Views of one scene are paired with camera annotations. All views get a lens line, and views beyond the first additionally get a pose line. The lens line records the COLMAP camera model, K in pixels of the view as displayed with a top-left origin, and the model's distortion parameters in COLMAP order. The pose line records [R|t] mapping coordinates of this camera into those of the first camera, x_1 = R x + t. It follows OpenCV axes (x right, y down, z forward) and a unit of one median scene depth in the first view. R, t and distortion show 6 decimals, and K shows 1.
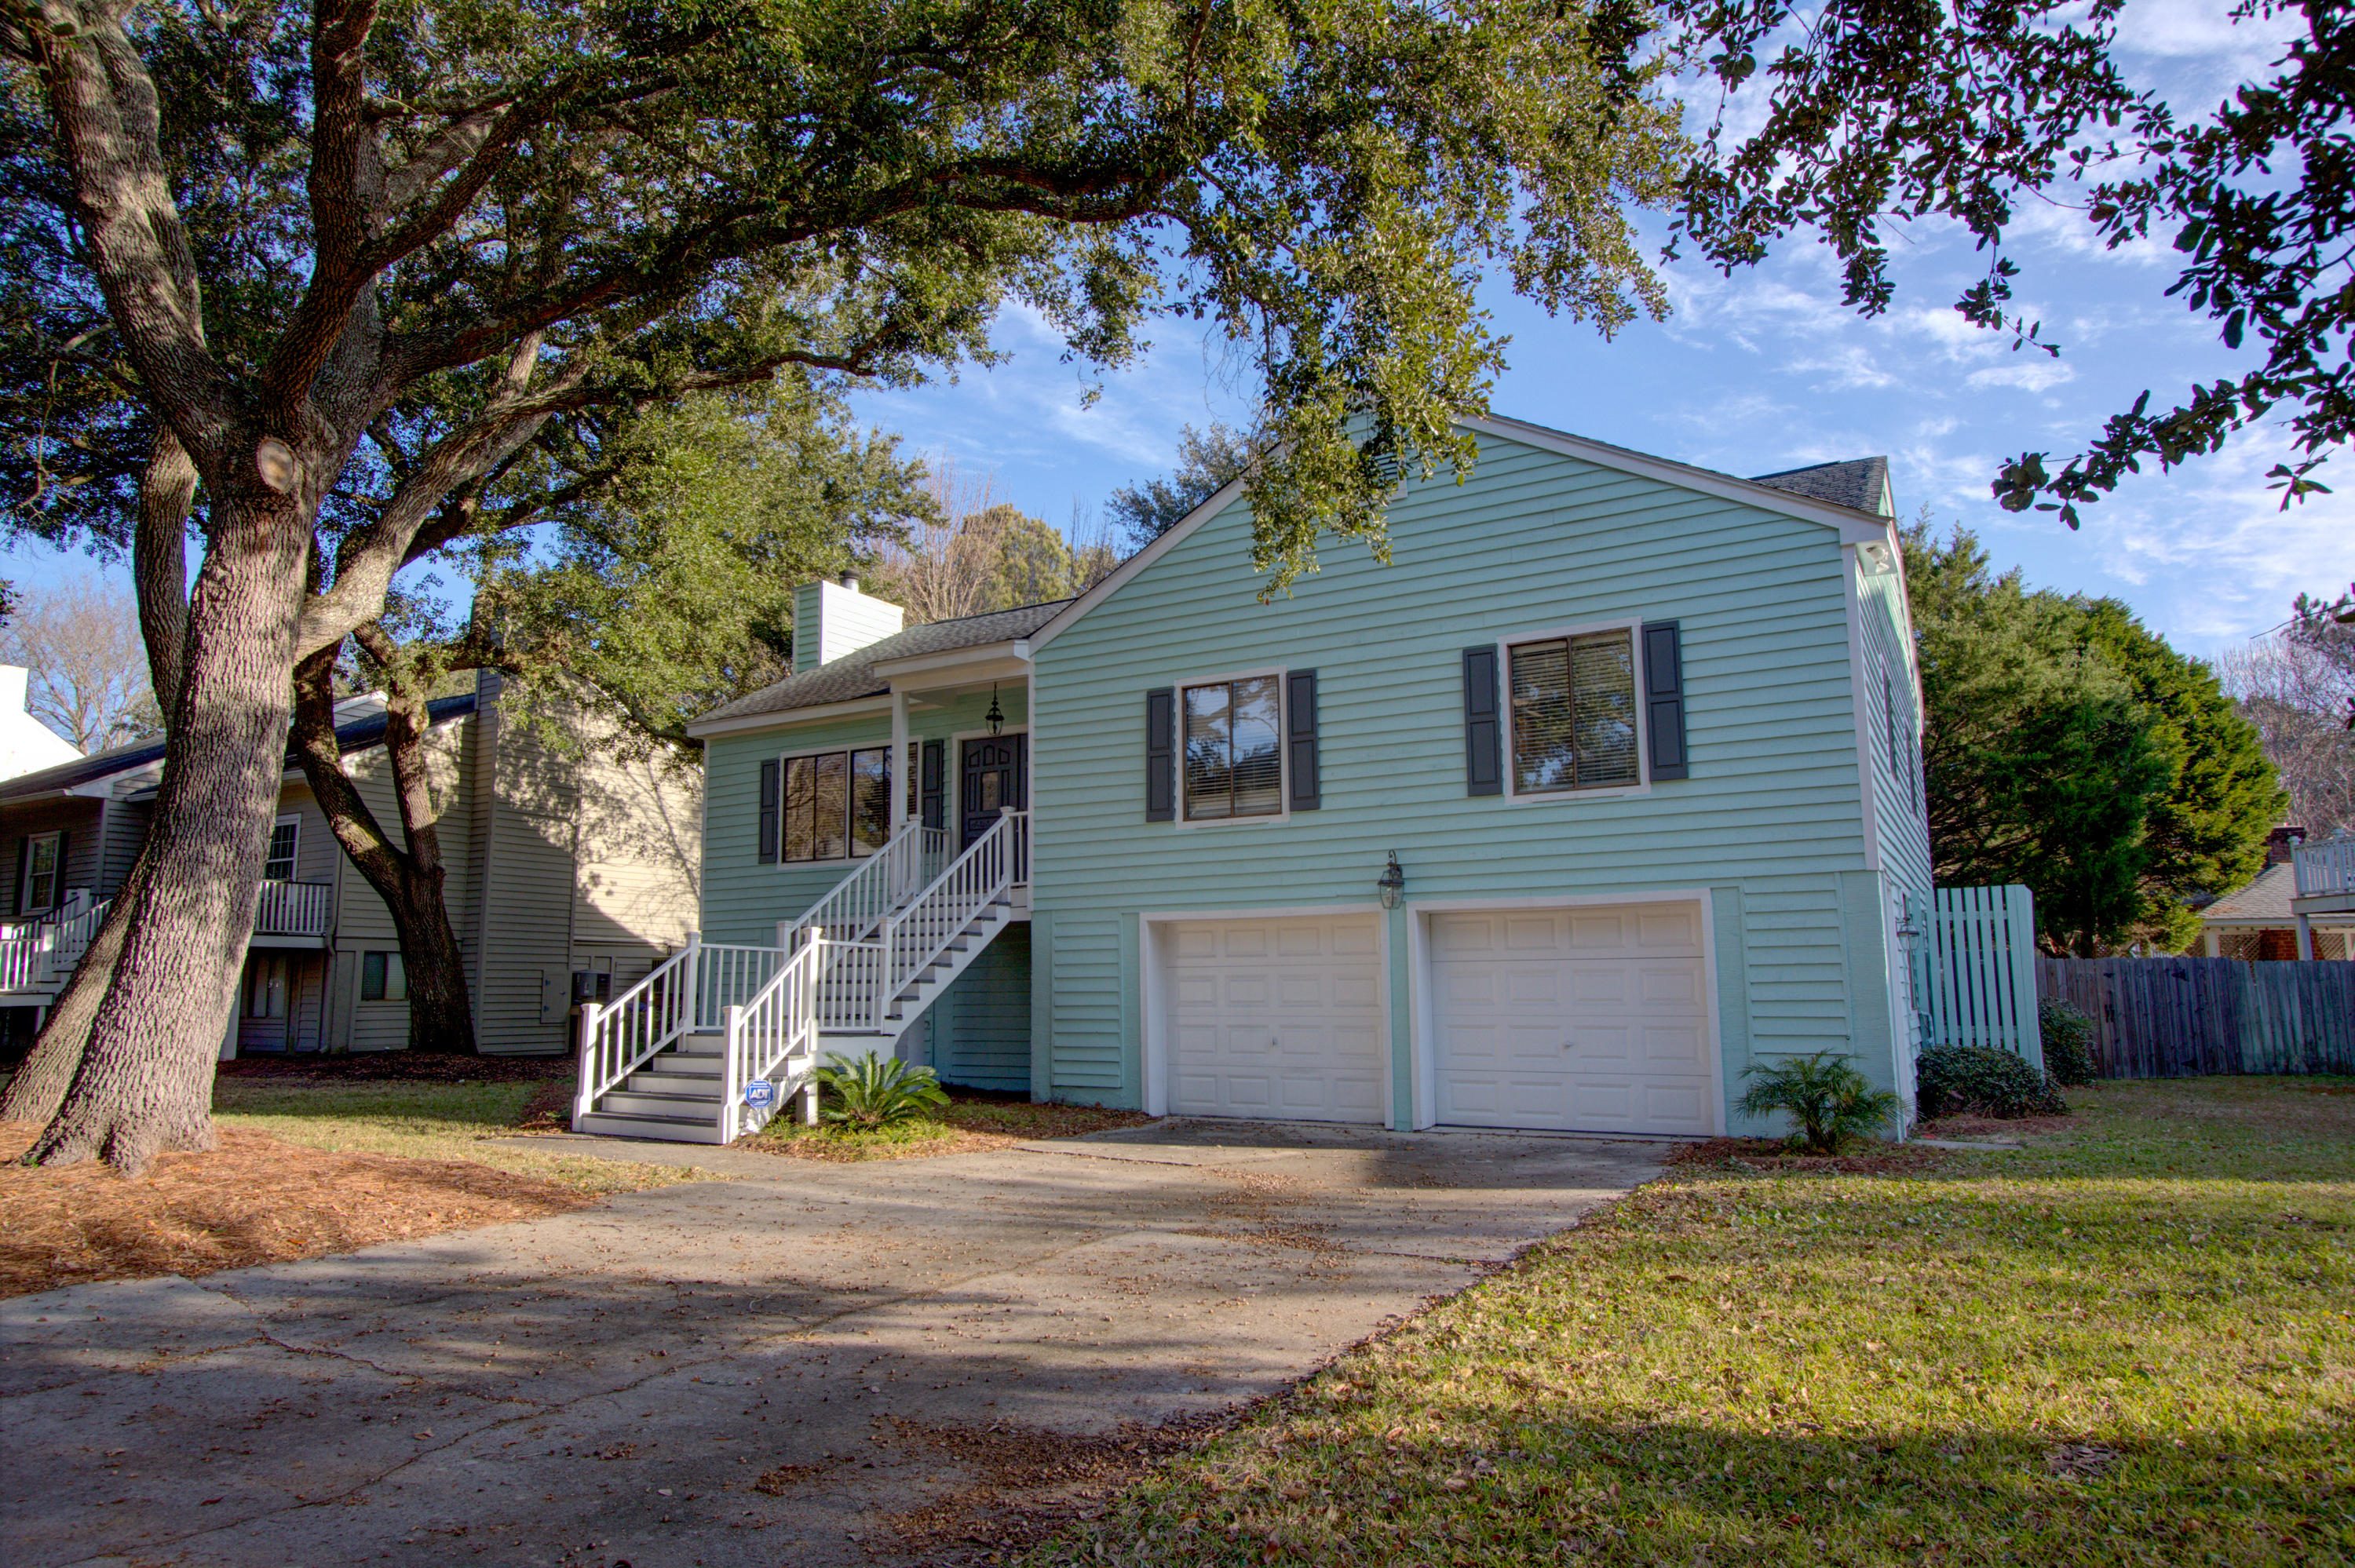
lens RADIAL K [[1481.4, 0, 1145.3], [0, 1481.4, 789.7], [0, 0, 1]] dist [-0.024082, 0.018159]
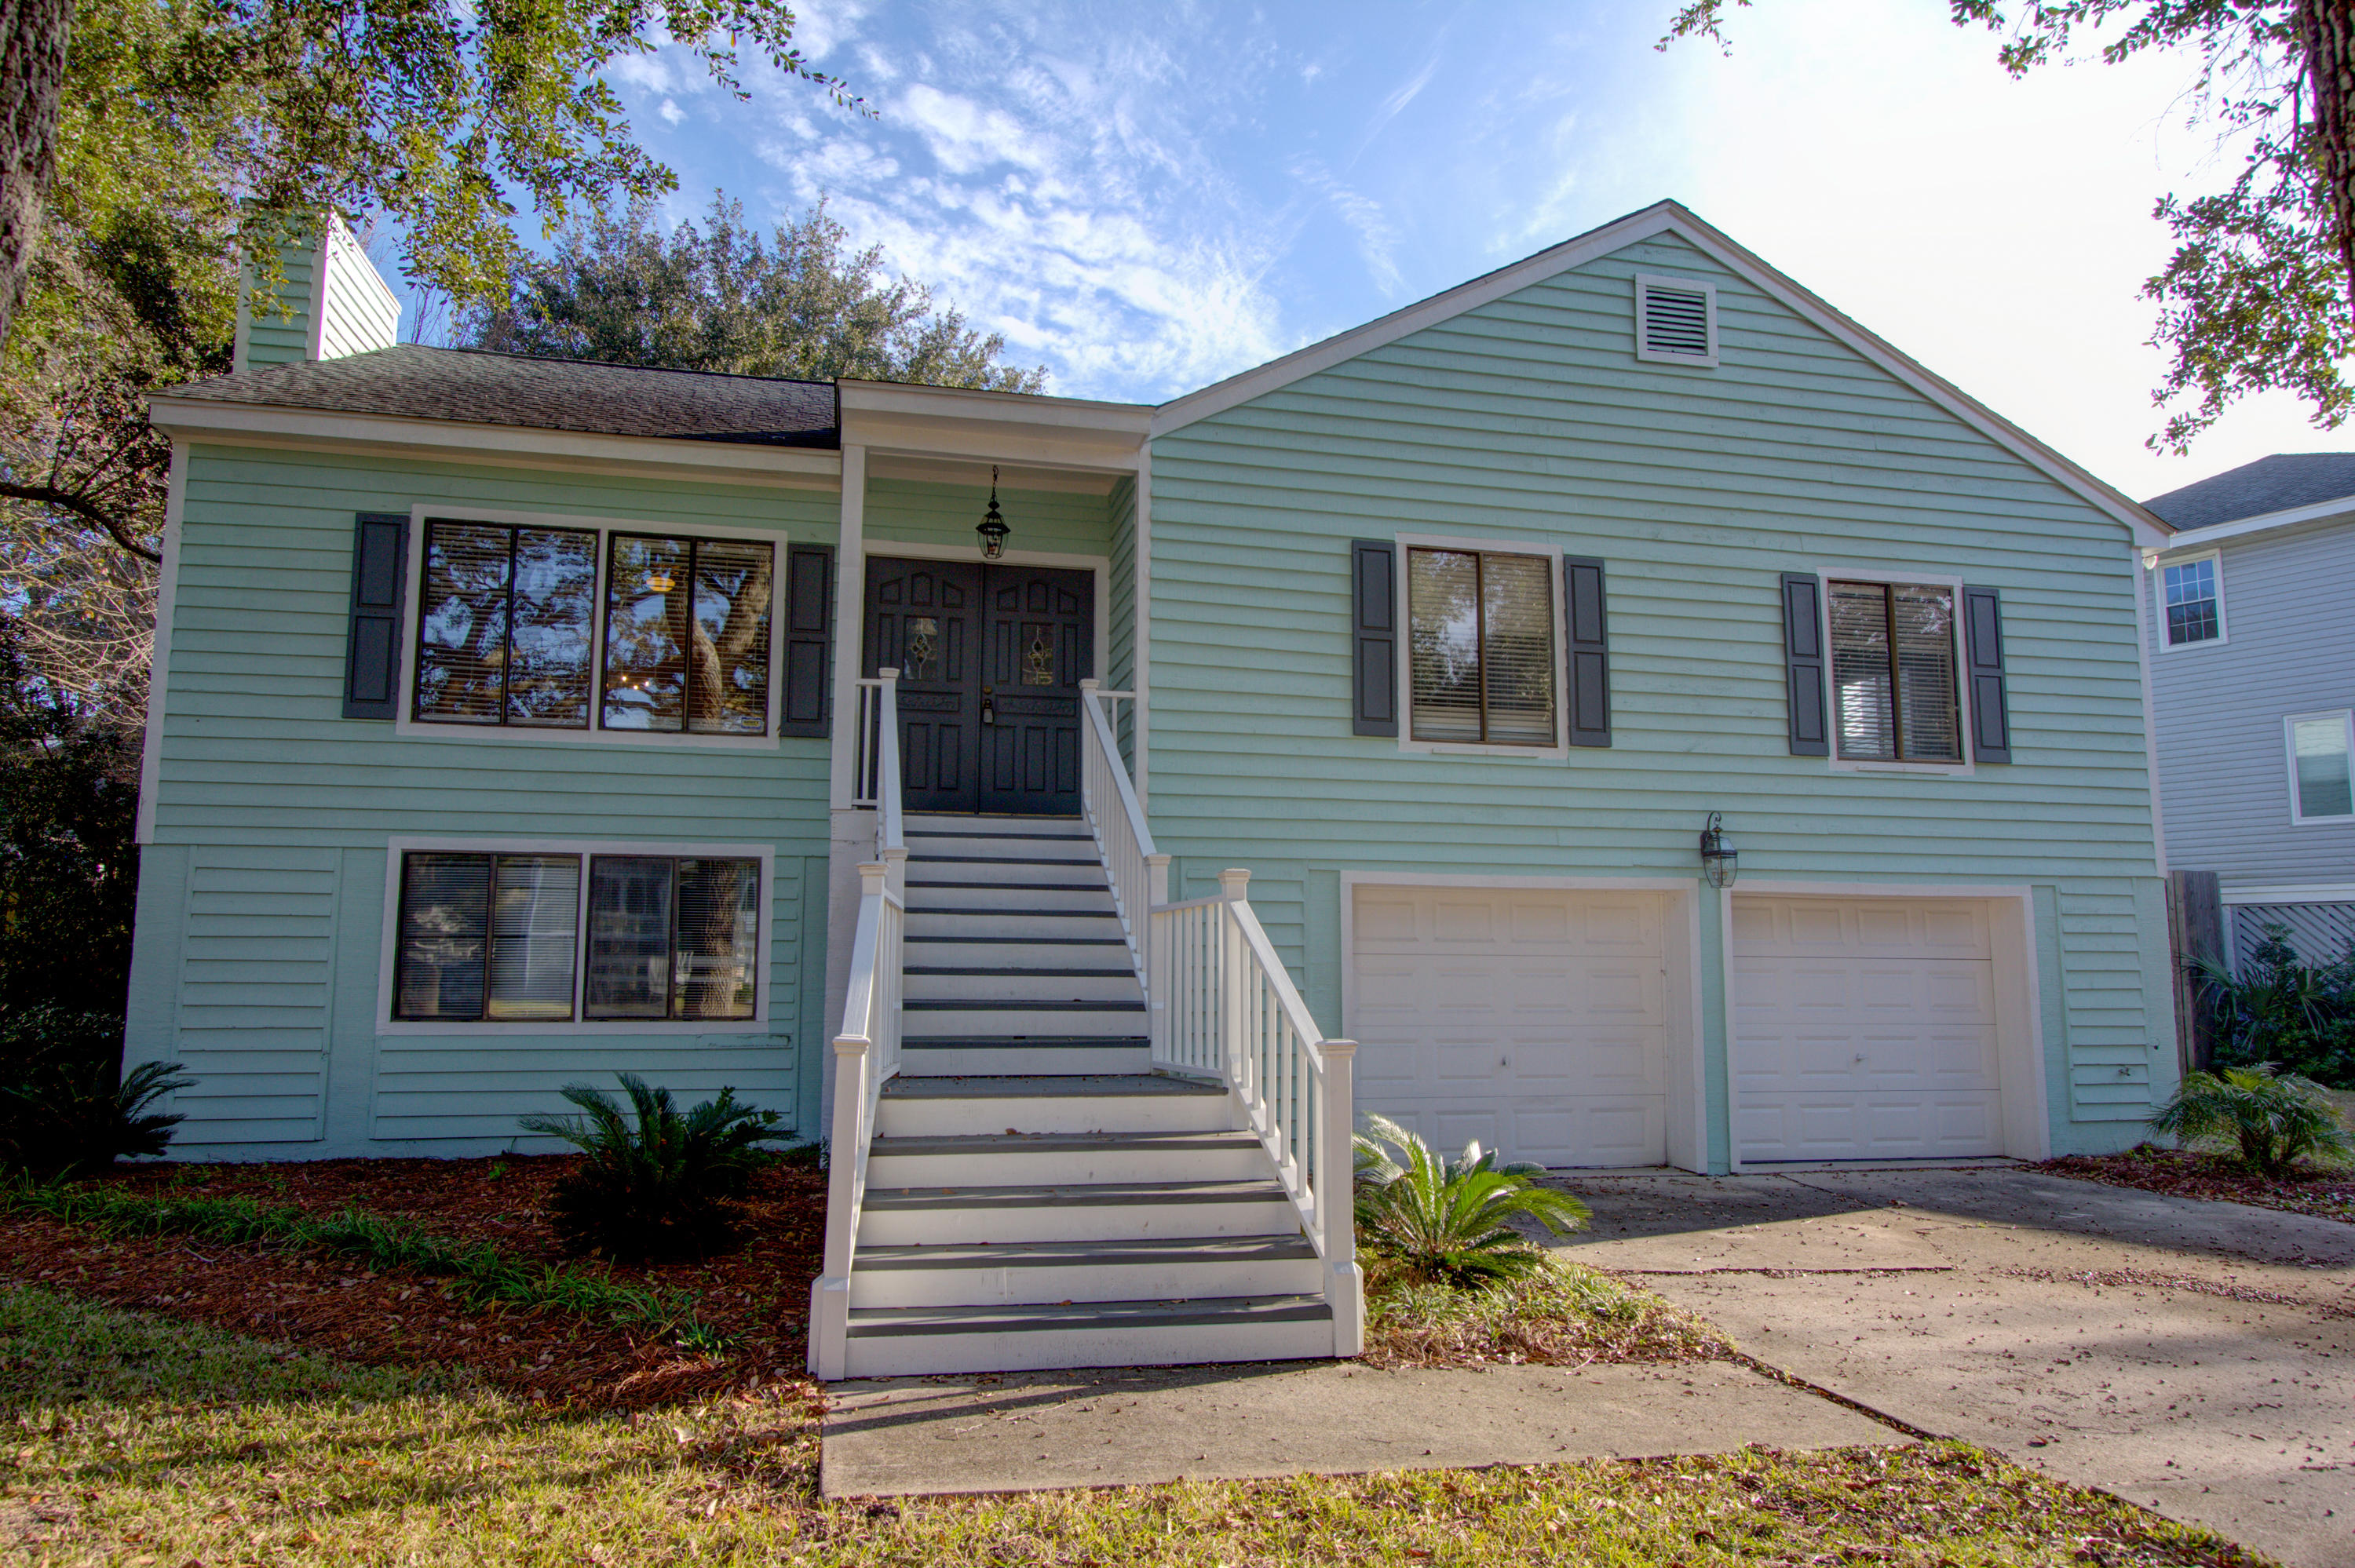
lens RADIAL K [[1466.2, 0, 1191.4], [0, 1466.2, 789.5], [0, 0, 1]] dist [-0.017030, 0.003797]
pose [[0.713040, 0.096613, 0.694435, -0.537881], [-0.109222, 0.993675, -0.026096, 0.075943], [-0.692564, -0.057240, 0.719082, 0.616280]]
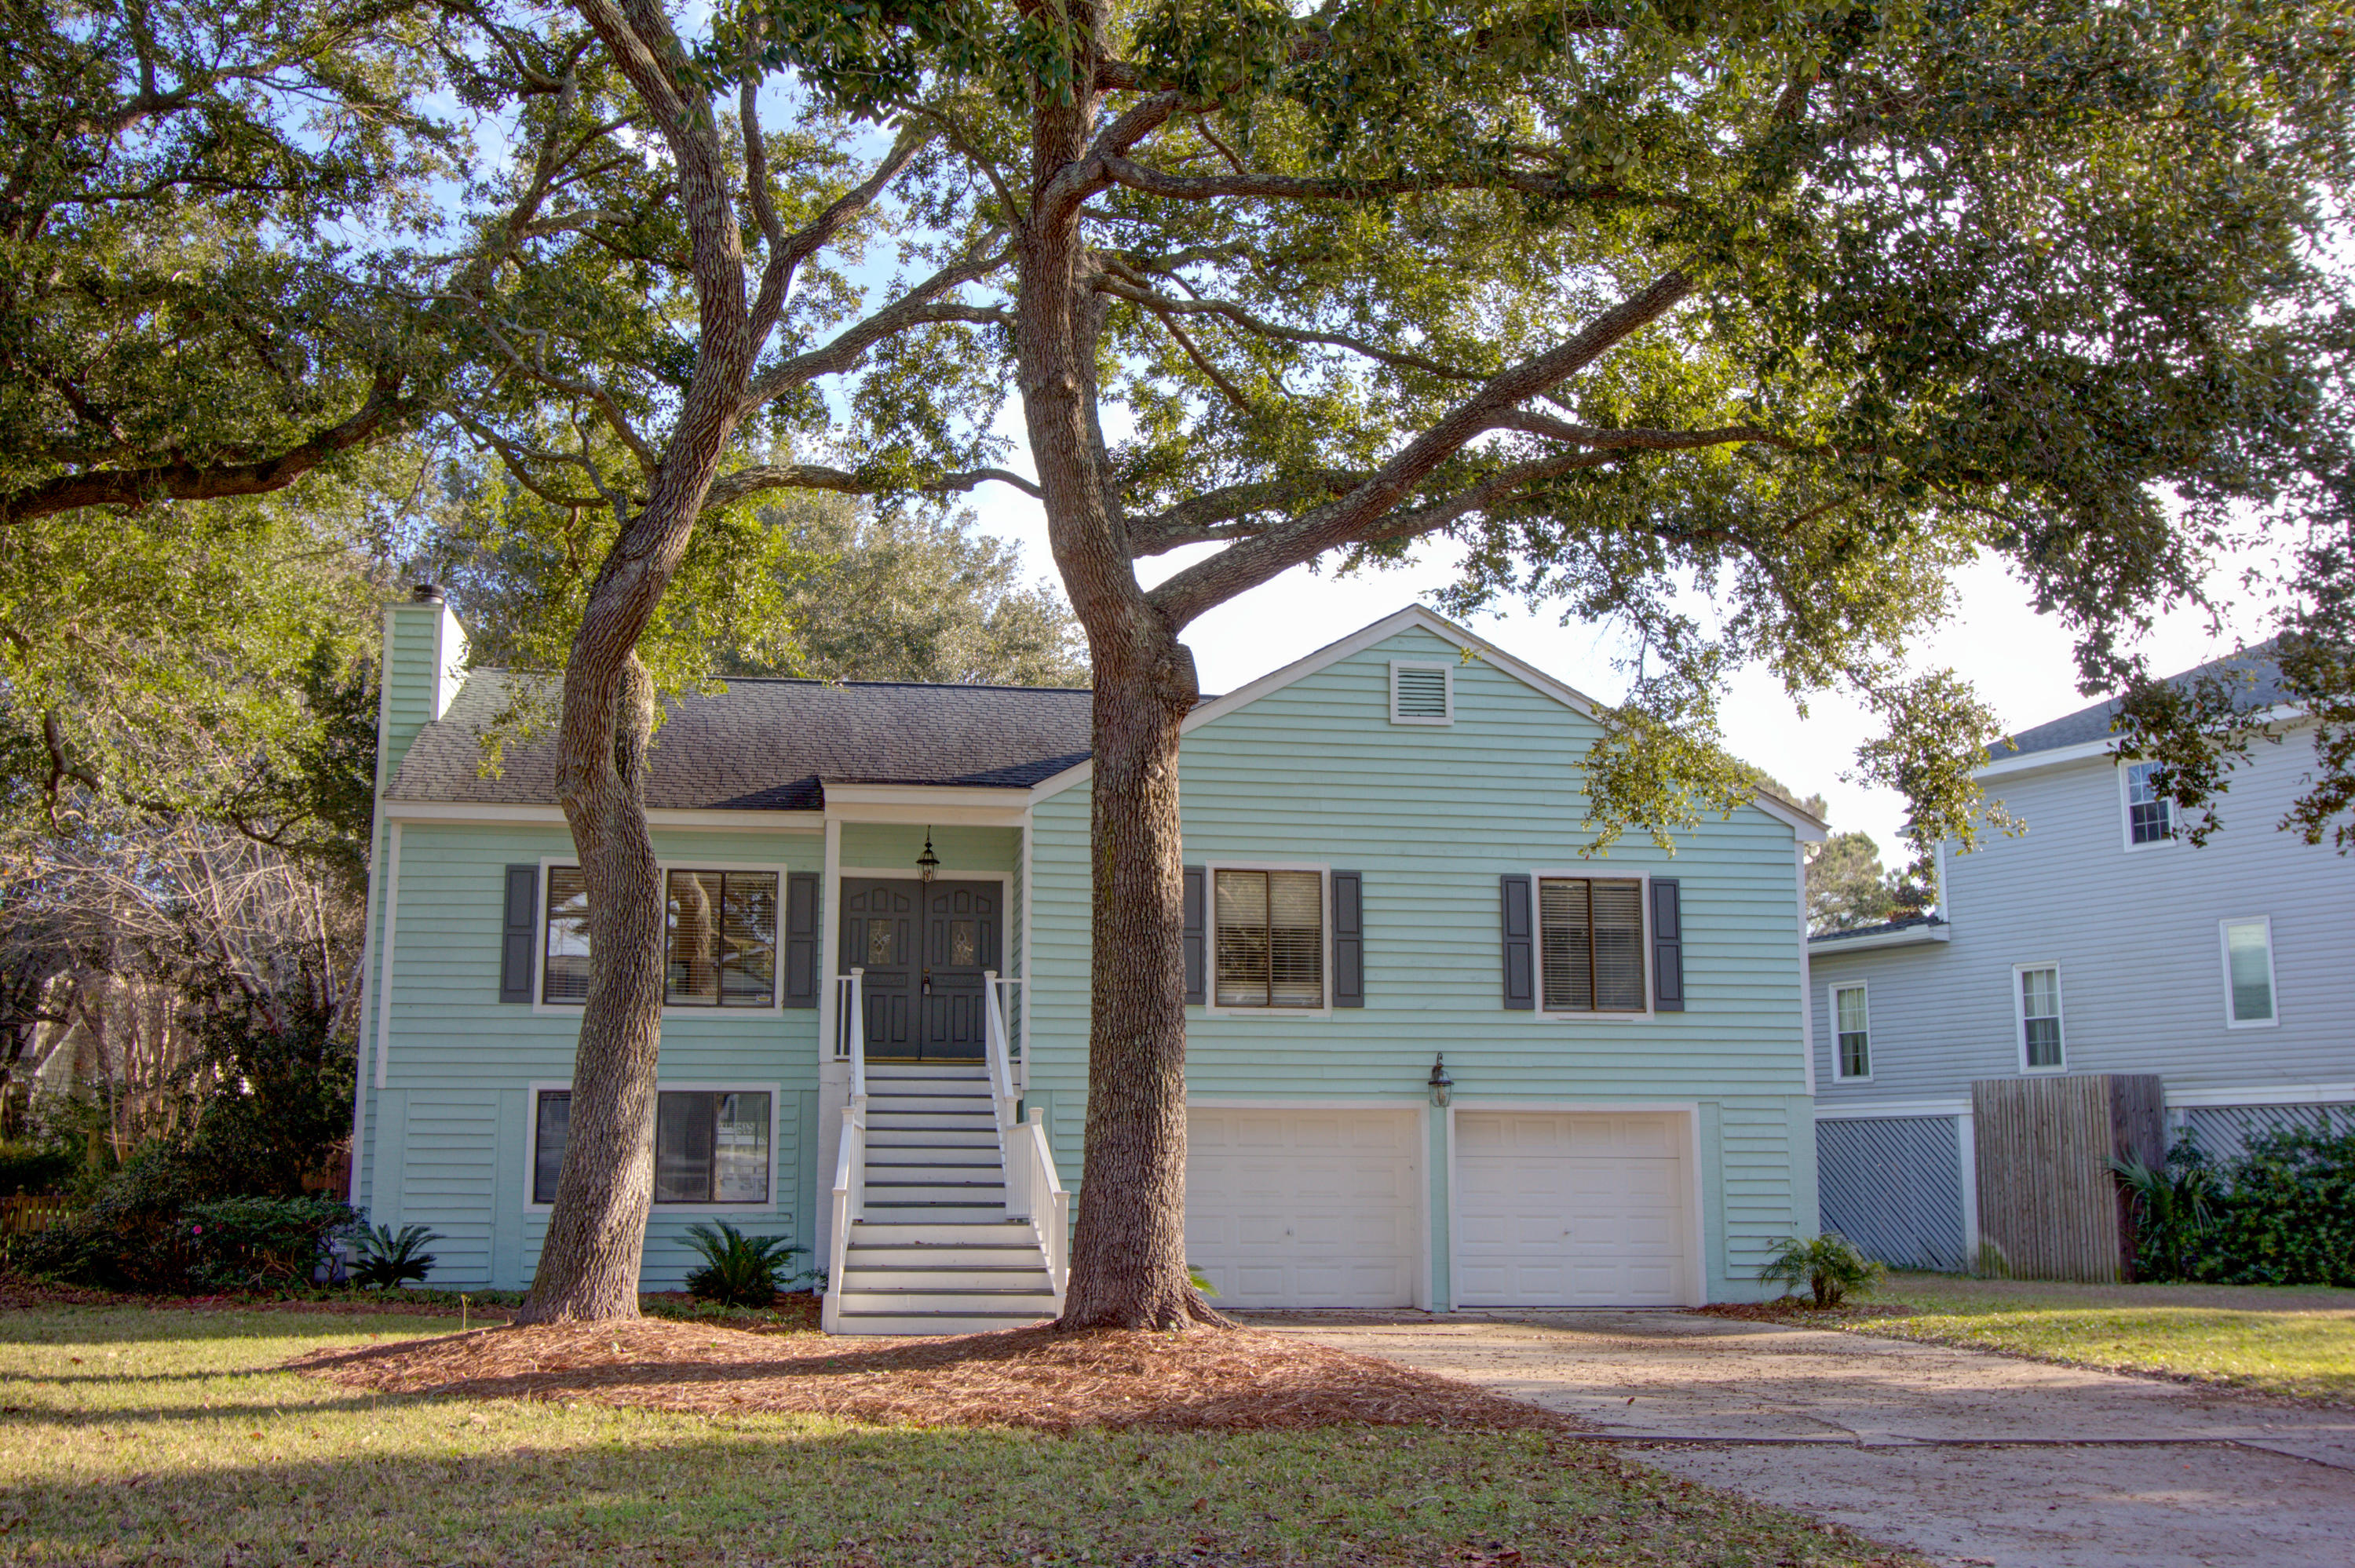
lens RADIAL K [[2340.5, 0, 1231.5], [0, 2340.5, 783.5], [0, 0, 1]] dist [-0.007061, 0.001430]
pose [[0.746432, 0.124177, 0.653773, -1.052267], [-0.099212, 0.992222, -0.075189, -0.010357], [-0.658024, -0.008738, 0.752946, -0.183218]]
